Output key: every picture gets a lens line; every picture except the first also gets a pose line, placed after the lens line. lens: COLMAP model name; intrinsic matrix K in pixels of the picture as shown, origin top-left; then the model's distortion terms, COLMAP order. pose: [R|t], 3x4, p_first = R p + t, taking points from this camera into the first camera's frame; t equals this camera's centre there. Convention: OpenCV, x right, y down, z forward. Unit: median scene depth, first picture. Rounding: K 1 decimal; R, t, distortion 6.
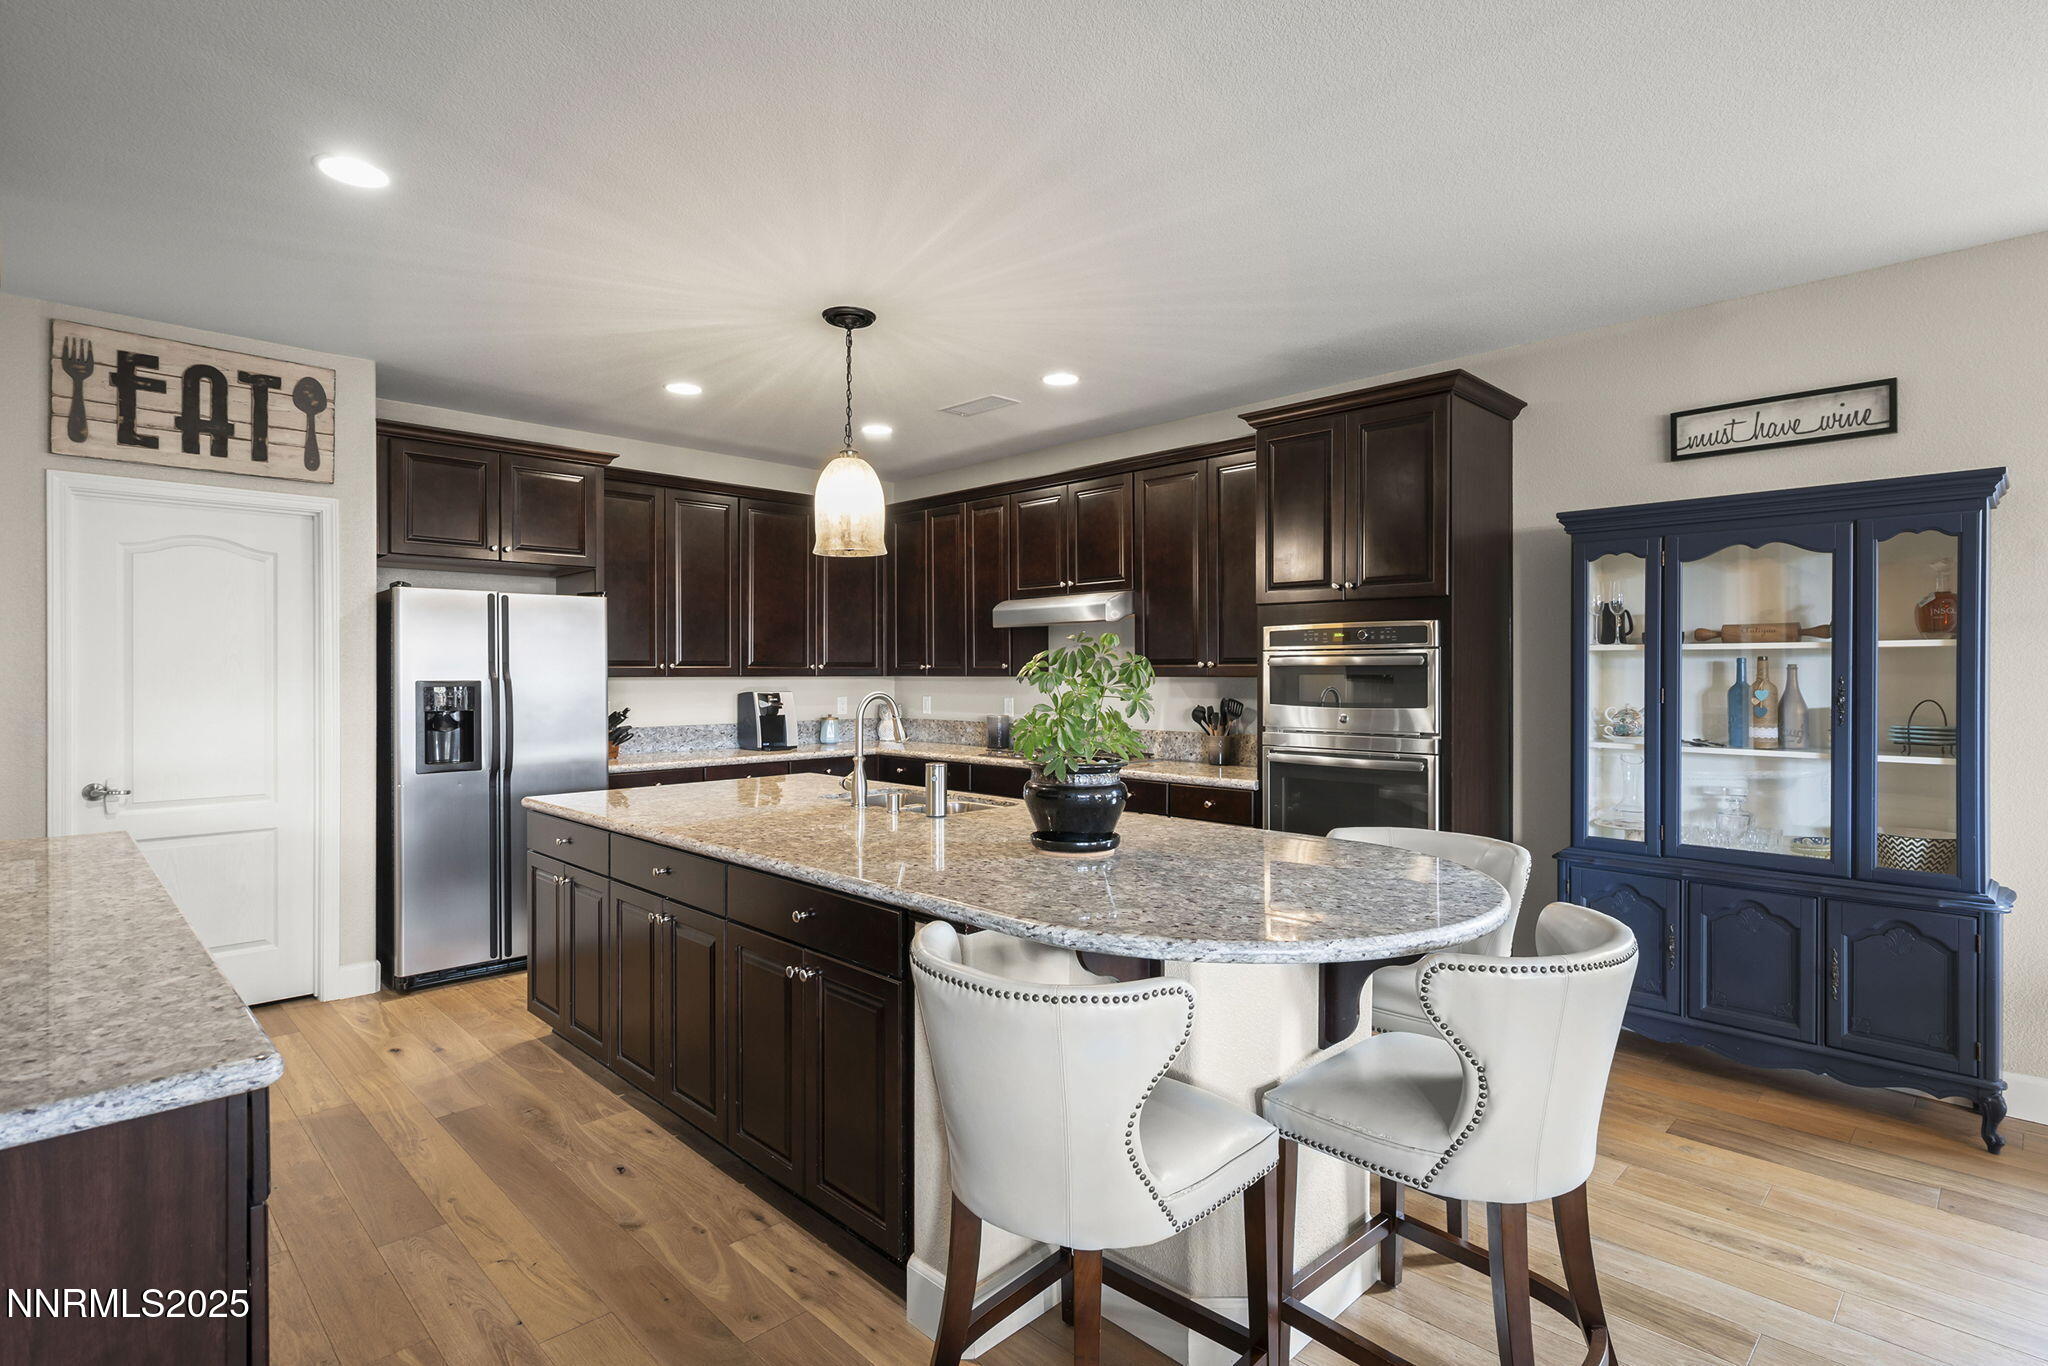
lens RADIAL K [[1015.5, 0, 1013.1], [0, 1015.5, 662.6], [0, 0, 1]] dist [0.006167, -0.000619]
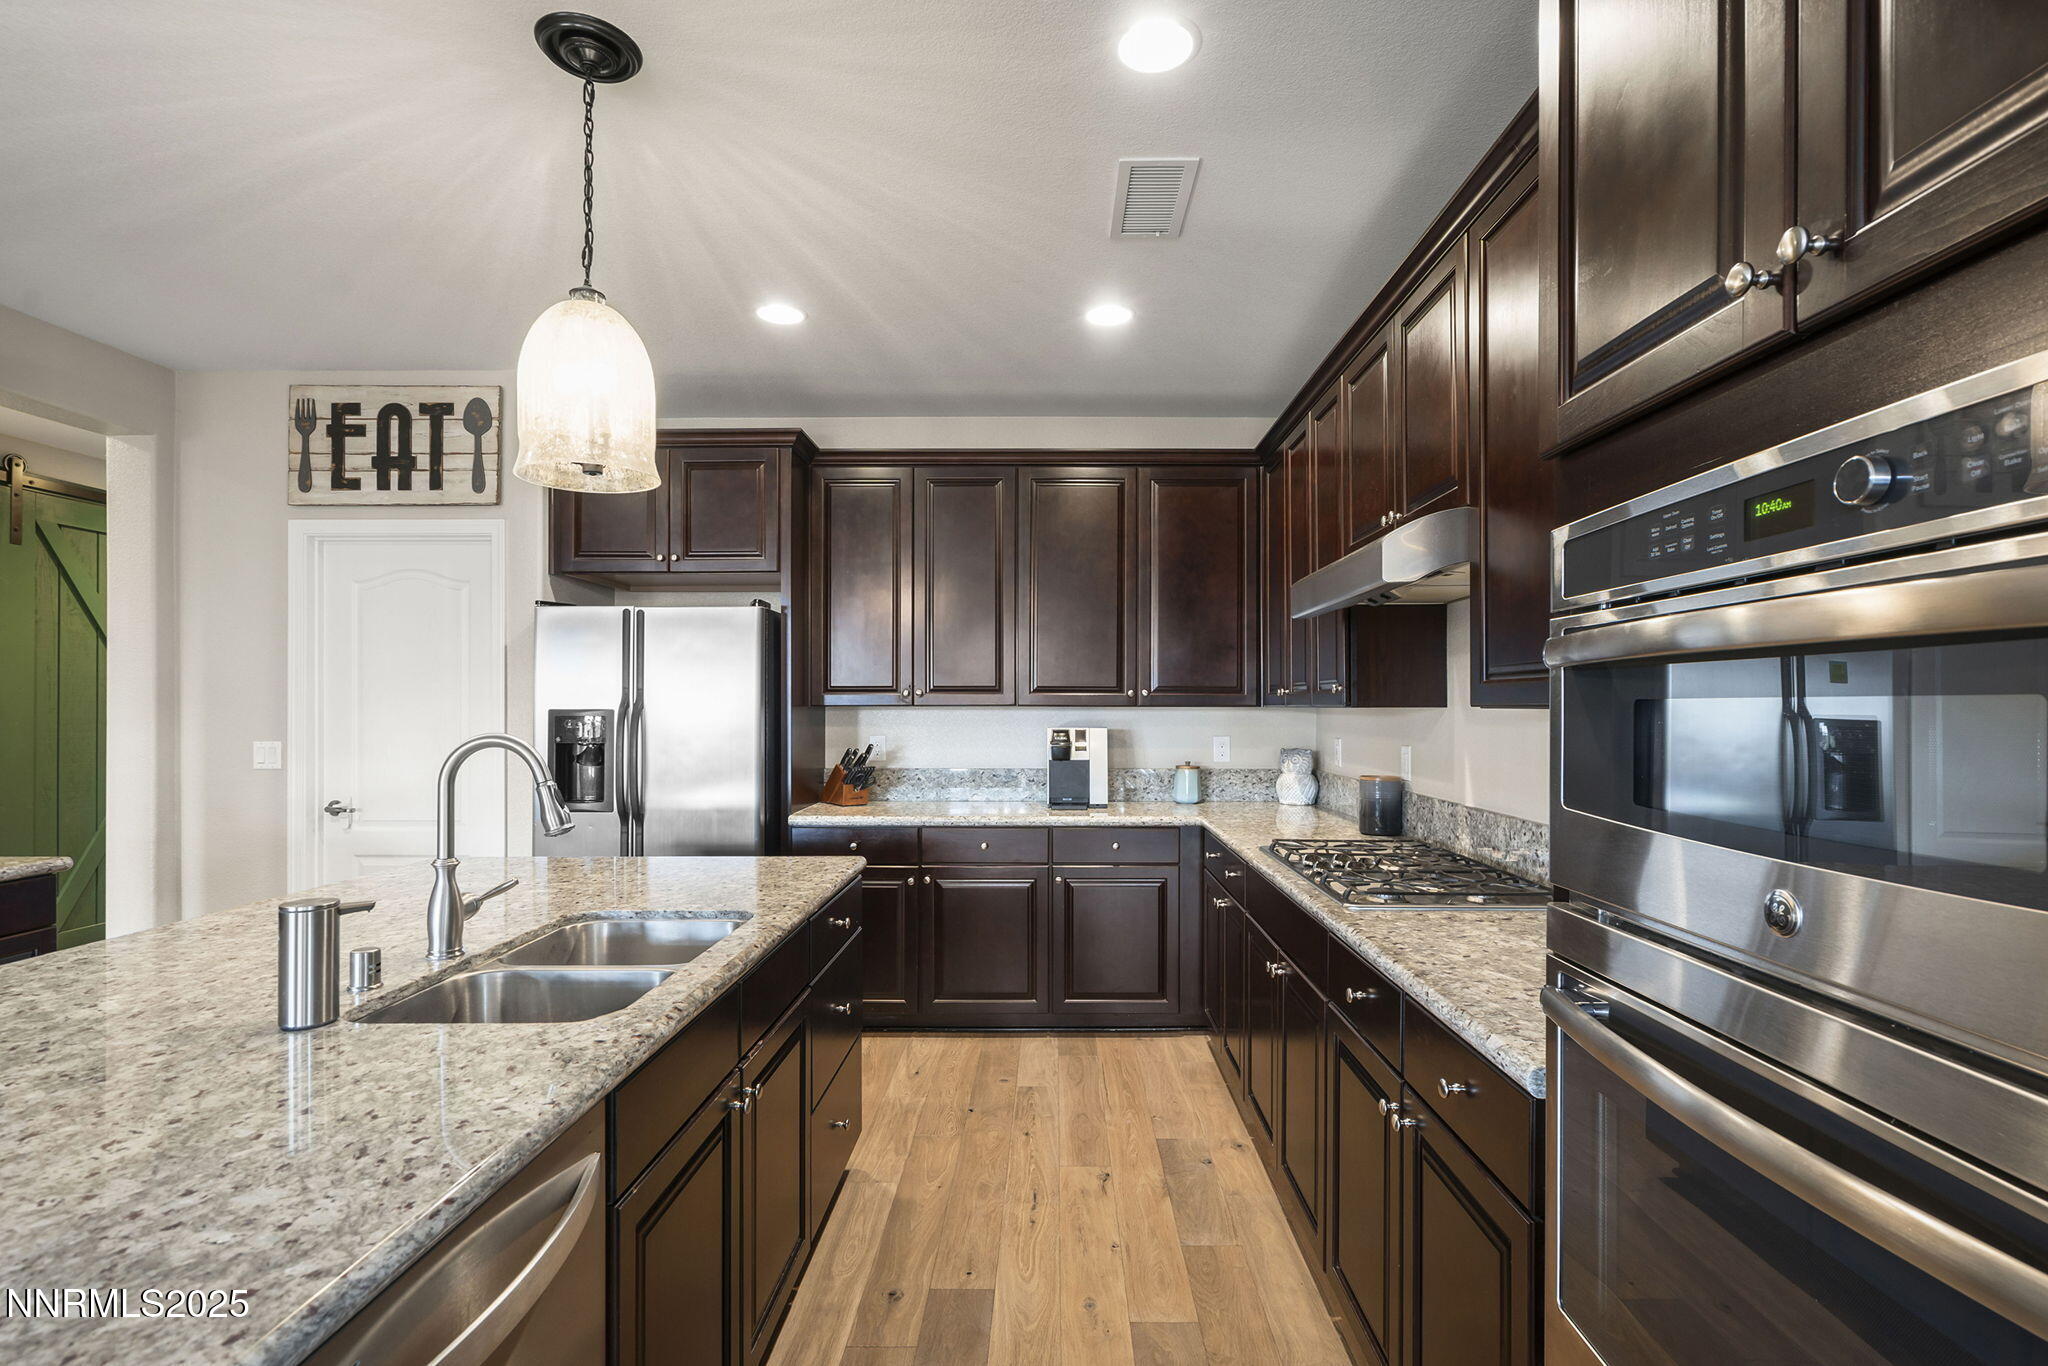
lens RADIAL K [[1015.5, 0, 1034.5], [0, 1015.5, 693.5], [0, 0, 1]] dist [0.006167, -0.000619]
pose [[0.698596, -0.003358, -0.715509, 0.380160], [0.005395, 0.999985, 0.000574, 0.005984], [0.715496, -0.004261, 0.698604, 0.699336]]
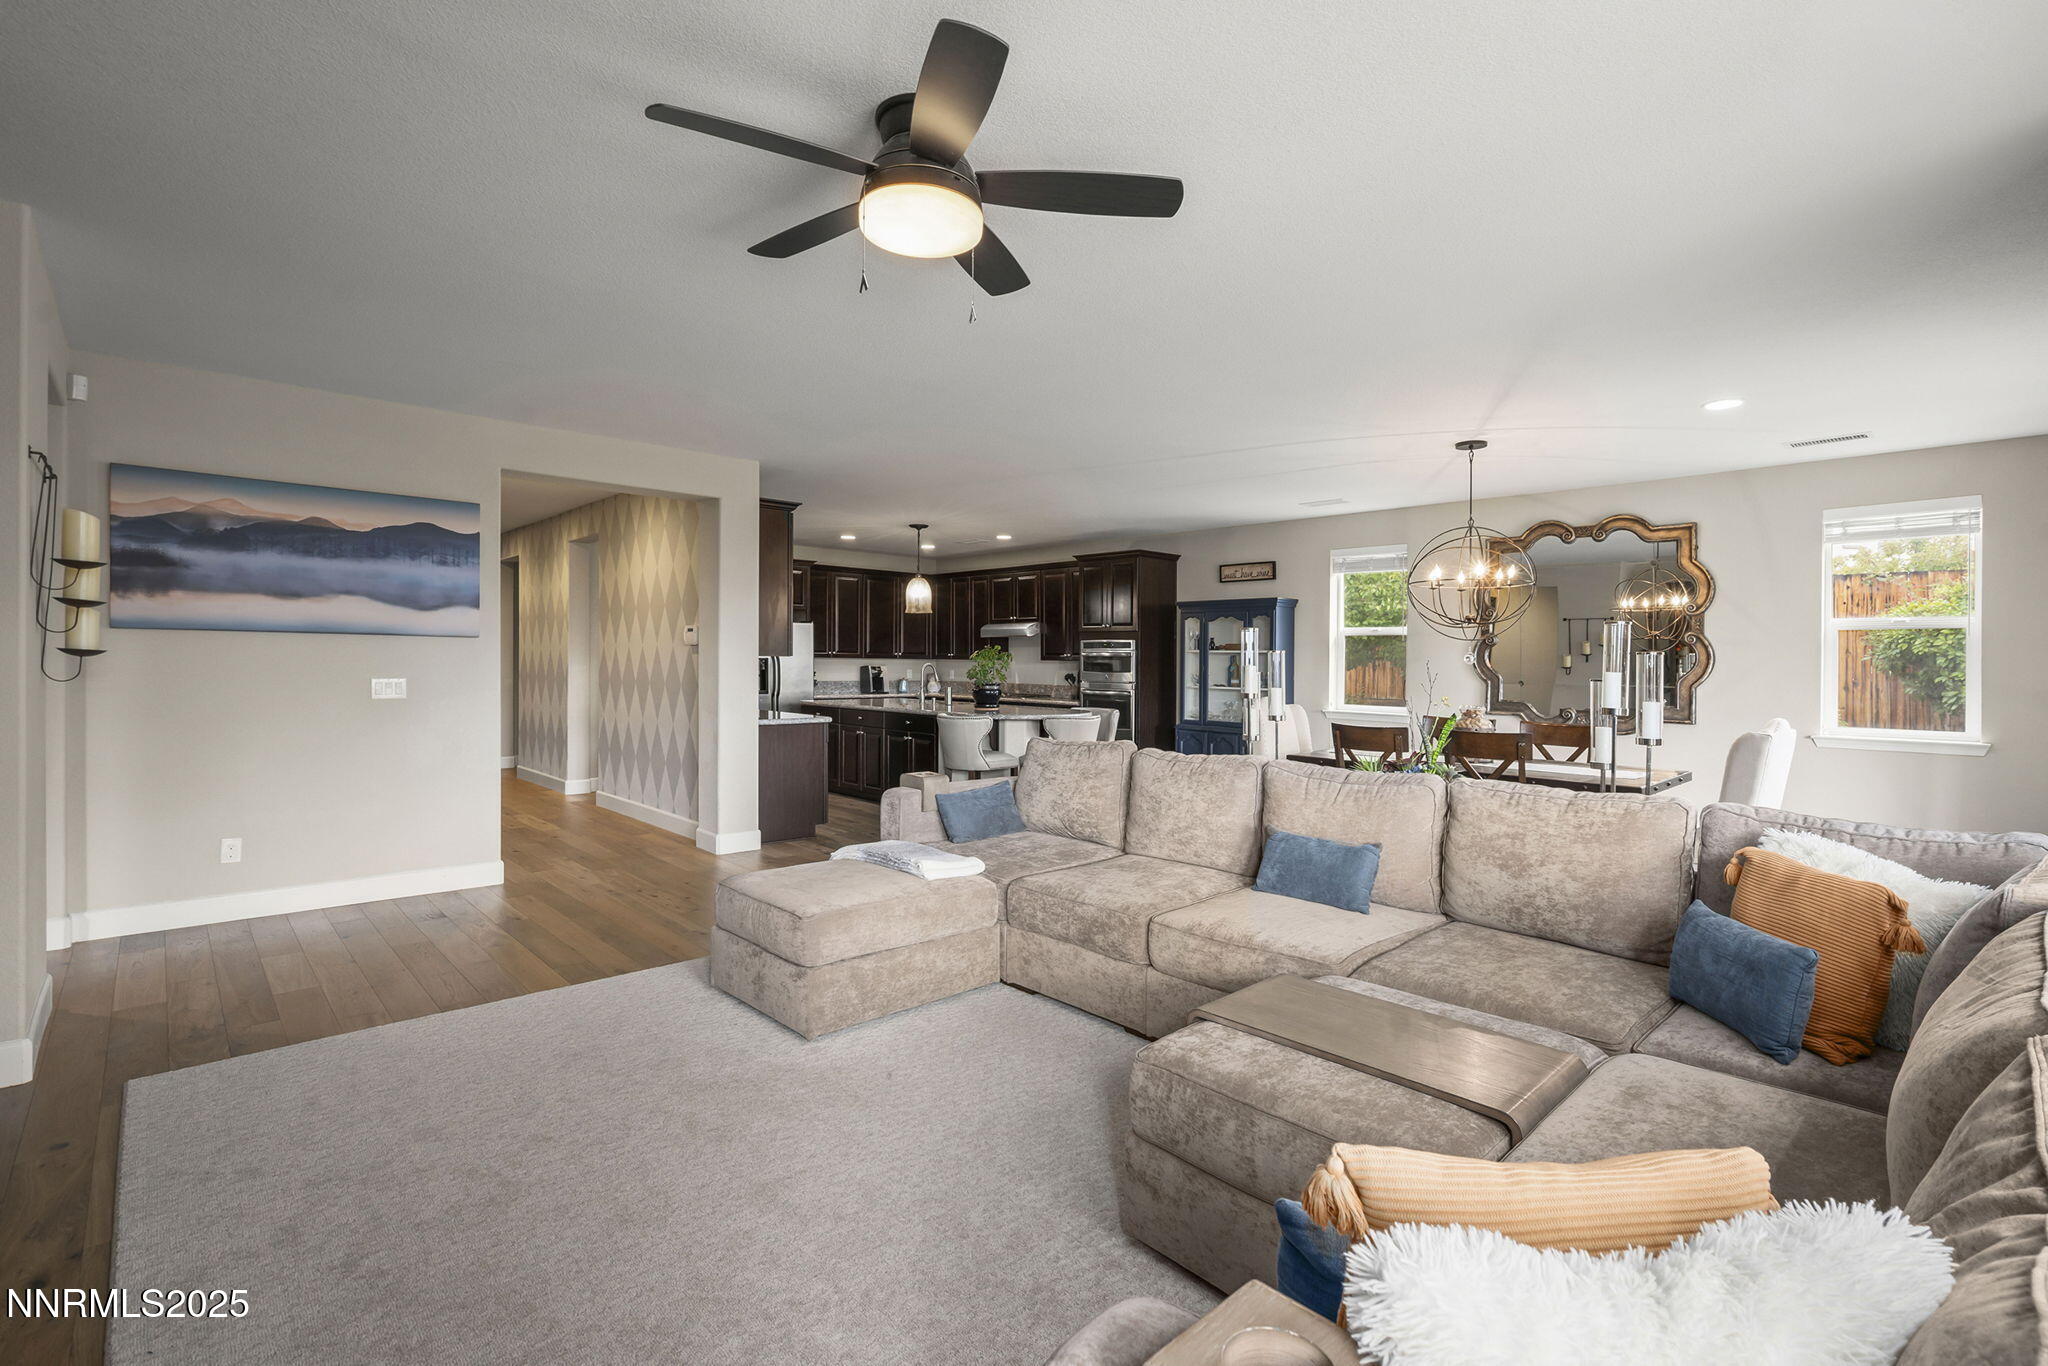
lens RADIAL K [[954.8, 0, 1034.7], [0, 954.8, 675.9], [0, 0, 1]] dist [-0.002066, 0.001585]
pose [[0.999775, 0.013604, -0.016276, 0.175720], [-0.013205, 0.999616, 0.024363, -0.004117], [0.016602, -0.024142, 0.999571, -1.411237]]
